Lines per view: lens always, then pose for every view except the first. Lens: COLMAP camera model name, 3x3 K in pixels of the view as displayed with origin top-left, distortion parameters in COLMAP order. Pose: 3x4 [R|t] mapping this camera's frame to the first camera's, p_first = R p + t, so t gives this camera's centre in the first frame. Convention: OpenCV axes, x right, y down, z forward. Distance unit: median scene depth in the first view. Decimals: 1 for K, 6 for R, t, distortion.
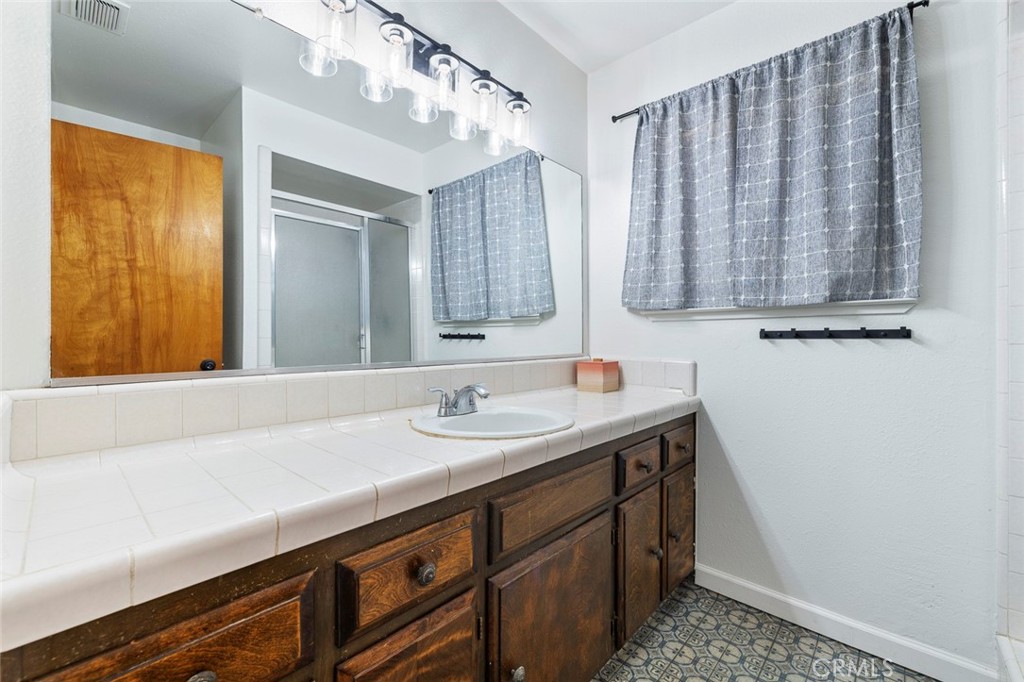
lens RADIAL K [[428.2, 0, 511.6], [0, 428.2, 342.3], [0, 0, 1]] dist [0.000474, -0.000005]
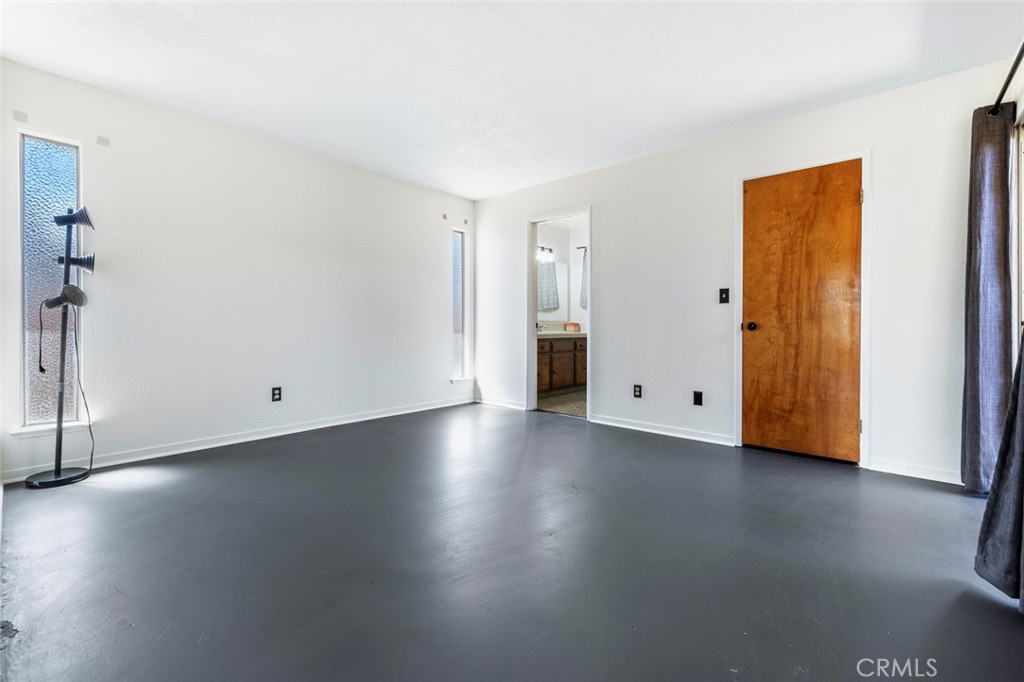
lens RADIAL K [[428.2, 0, 512.3], [0, 428.2, 333.1], [0, 0, 1]] dist [0.000474, -0.000005]
pose [[0.999772, 0.000918, 0.021320, -0.331906], [-0.001099, 0.999964, 0.008466, 0.093675], [-0.021312, -0.008488, 0.999737, -2.285427]]
